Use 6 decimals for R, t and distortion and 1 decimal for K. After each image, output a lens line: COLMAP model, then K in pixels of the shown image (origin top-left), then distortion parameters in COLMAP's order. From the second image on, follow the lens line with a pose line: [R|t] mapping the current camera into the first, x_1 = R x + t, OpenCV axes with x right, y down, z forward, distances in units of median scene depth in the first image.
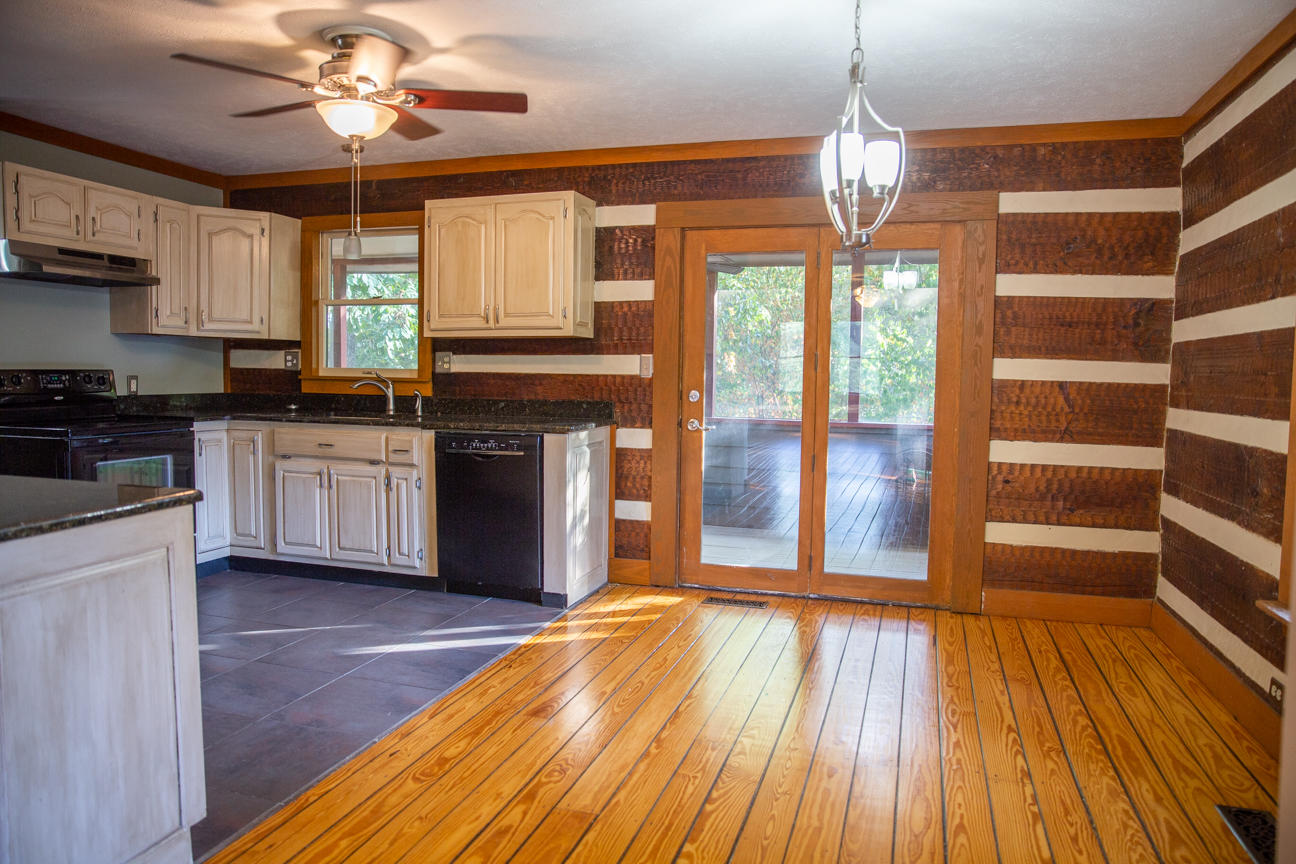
lens RADIAL K [[892.9, 0, 647.9], [0, 892.9, 429.3], [0, 0, 1]] dist [-0.074022, 0.036659]
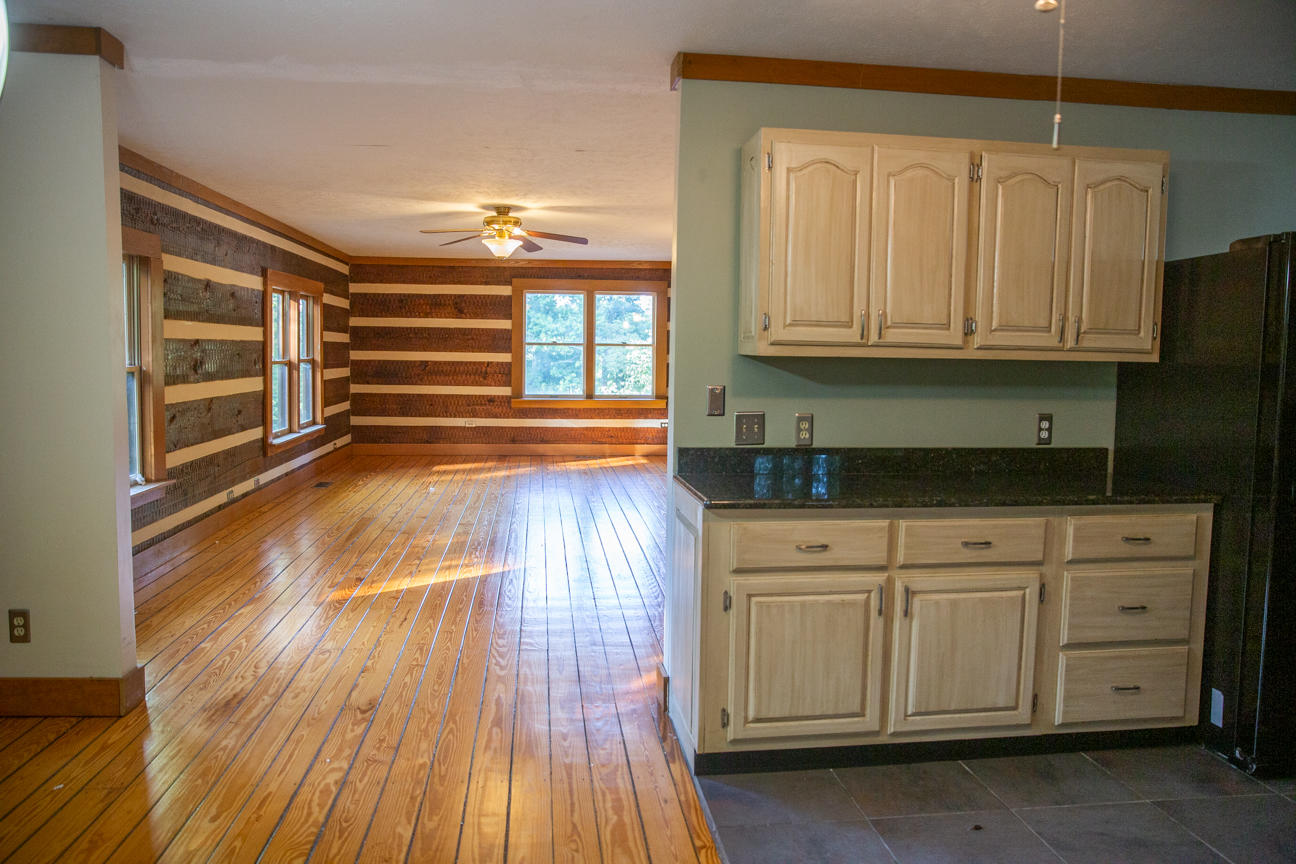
lens RADIAL K [[892.9, 0, 644.5], [0, 892.9, 429.6], [0, 0, 1]] dist [-0.074022, 0.036659]
pose [[-0.917197, 0.008770, -0.398336, 0.032841], [-0.054368, 0.987652, 0.146930, -0.092839], [0.394706, 0.156420, -0.905395, 0.926001]]
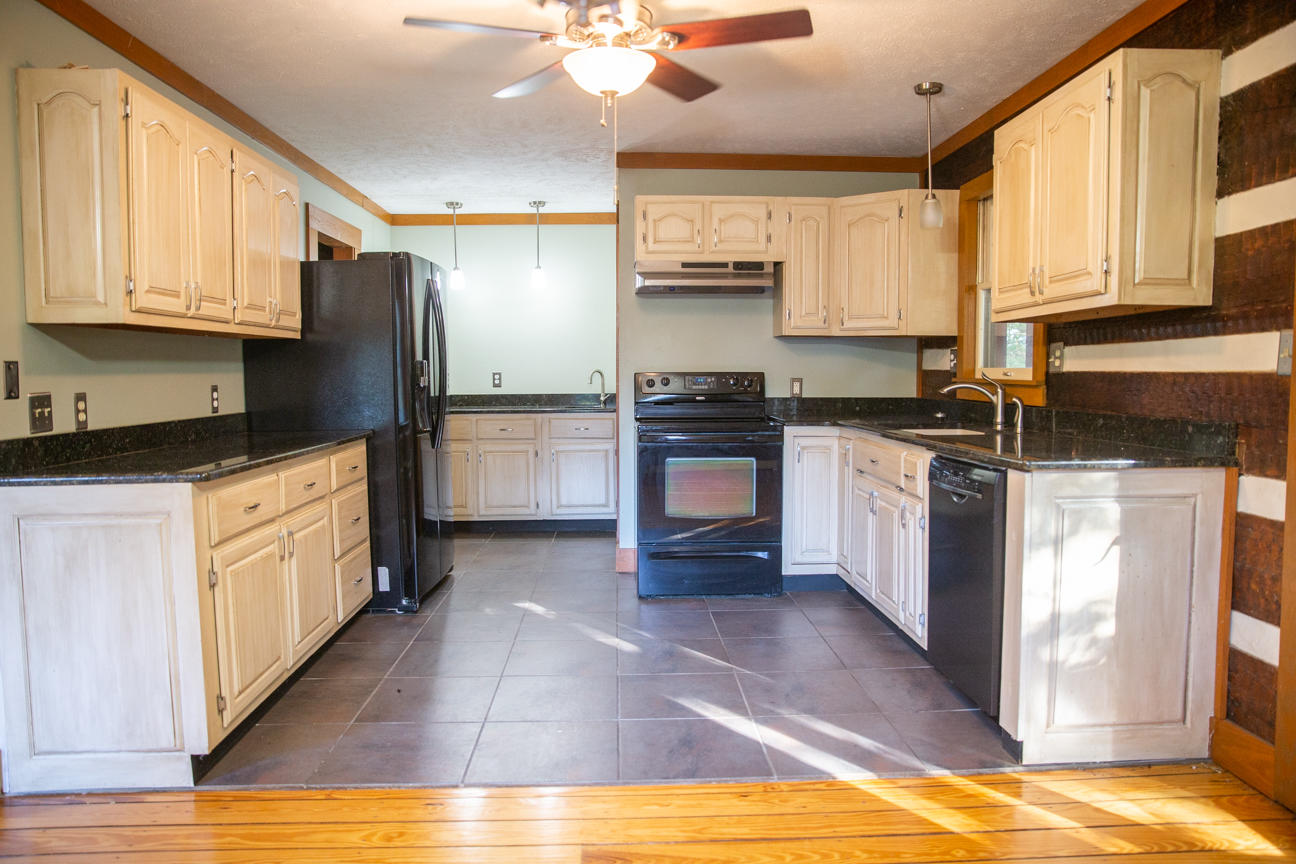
lens RADIAL K [[892.9, 0, 640.3], [0, 892.9, 432.0], [0, 0, 1]] dist [-0.074022, 0.036659]
pose [[0.320996, 0.048872, -0.945819, 0.338796], [-0.055749, 0.997911, 0.032644, -0.023773], [0.945438, 0.042250, 0.323050, 0.516649]]
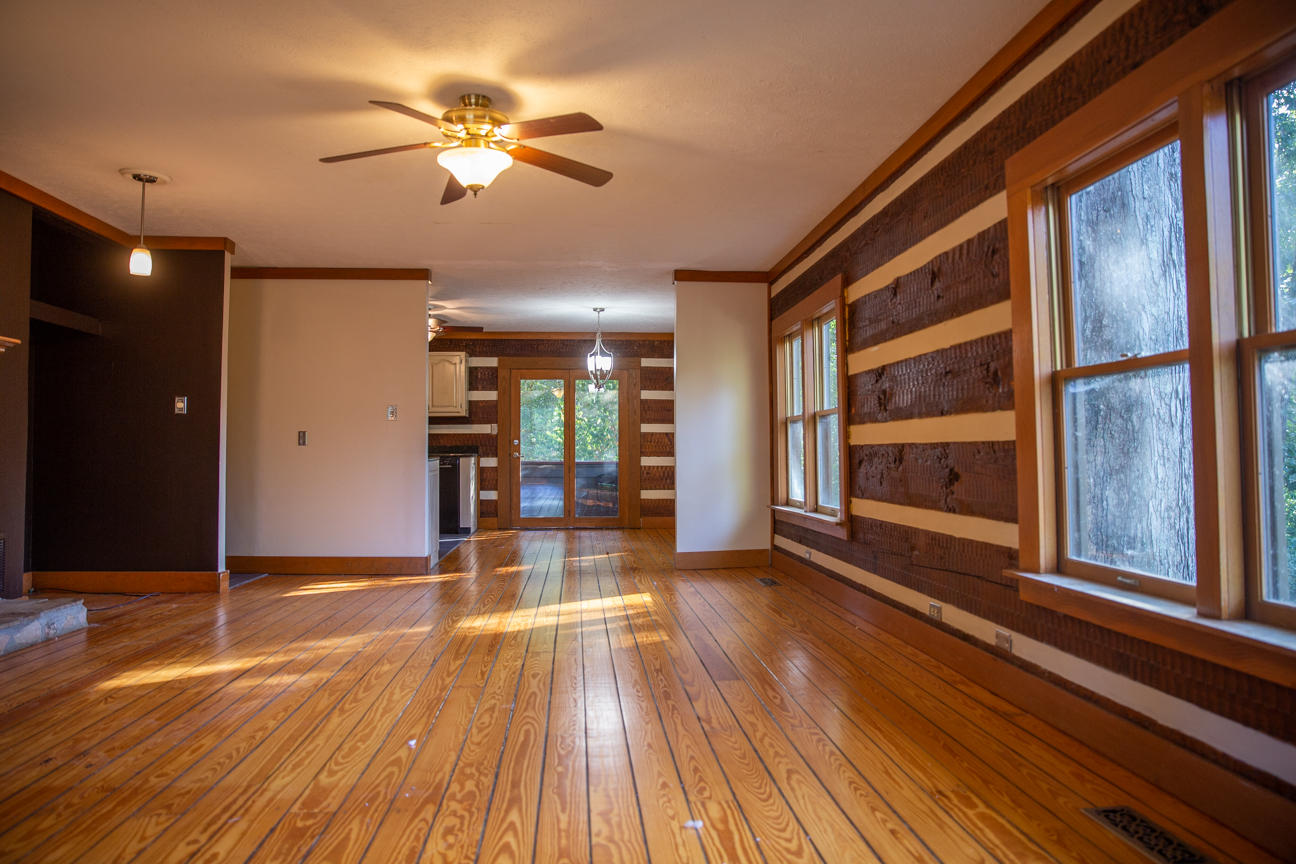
lens RADIAL K [[892.9, 0, 647.2], [0, 892.9, 429.1], [0, 0, 1]] dist [-0.074022, 0.036659]
pose [[0.930538, -0.007075, 0.366128, -0.462178], [0.040567, 0.995651, -0.083861, 0.131205], [-0.363942, 0.092889, 0.926778, -1.203794]]
